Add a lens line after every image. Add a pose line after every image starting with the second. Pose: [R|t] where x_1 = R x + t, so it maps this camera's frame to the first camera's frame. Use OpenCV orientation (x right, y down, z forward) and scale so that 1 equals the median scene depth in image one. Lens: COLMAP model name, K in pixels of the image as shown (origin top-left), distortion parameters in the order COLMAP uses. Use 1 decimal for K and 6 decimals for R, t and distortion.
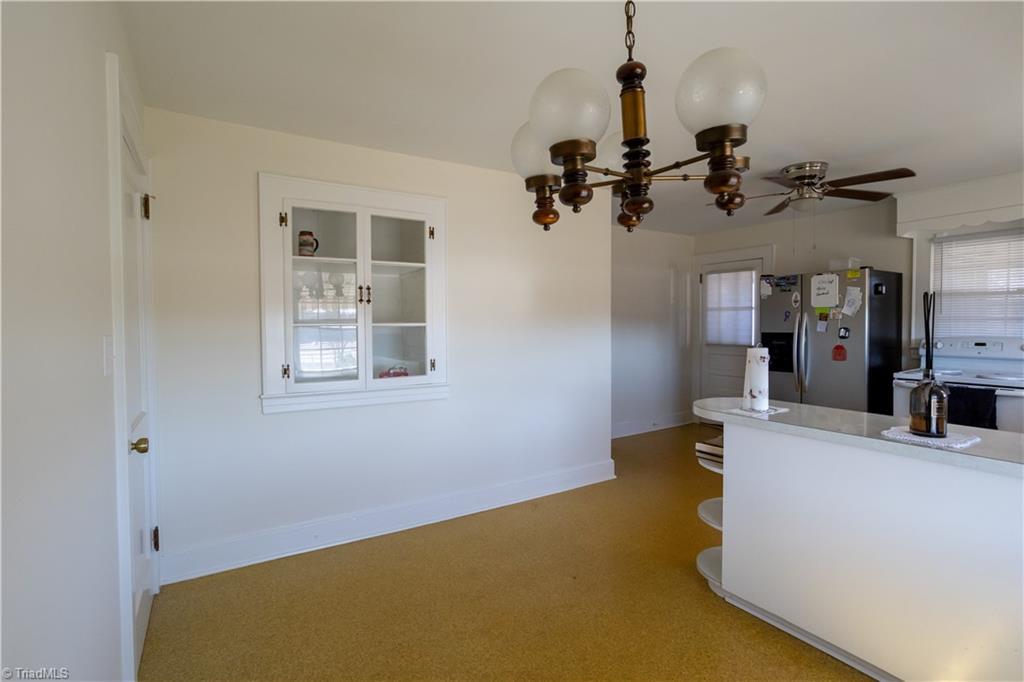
lens RADIAL K [[493.2, 0, 512.0], [0, 493.2, 341.0], [0, 0, 1]] dist [0.036200, 0.000251]
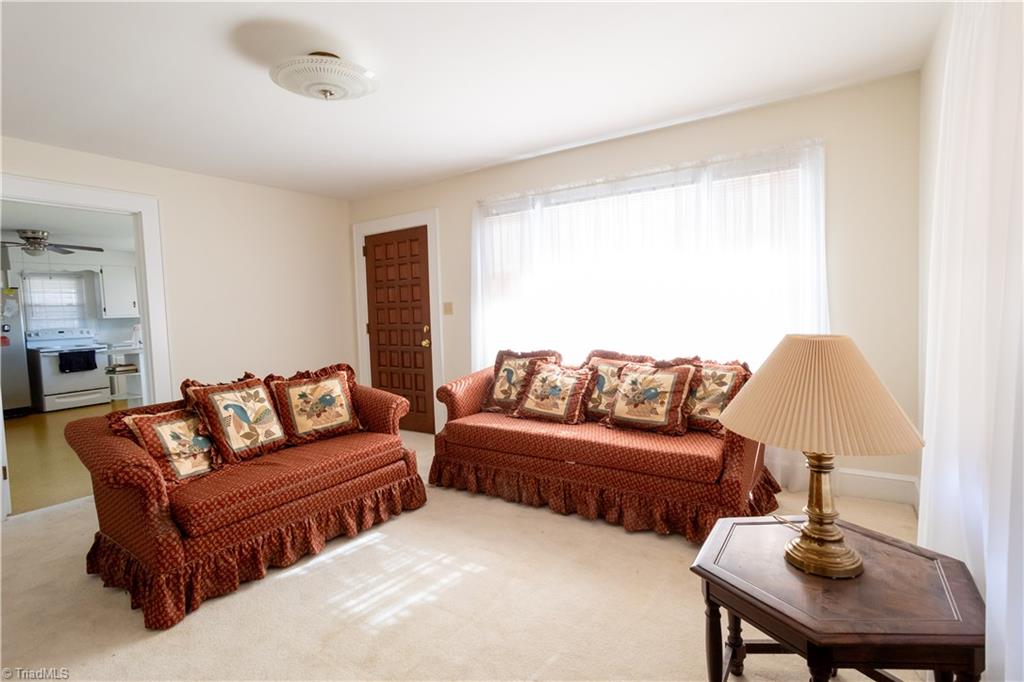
lens RADIAL K [[487.8, 0, 512.0], [0, 487.8, 341.0], [0, 0, 1]] dist [-0.000854, 0.000058]
pose [[-0.437827, -0.038707, 0.898226, -1.584392], [0.056918, 0.995875, 0.070659, 0.007393], [-0.897256, 0.082061, -0.433818, 0.249639]]
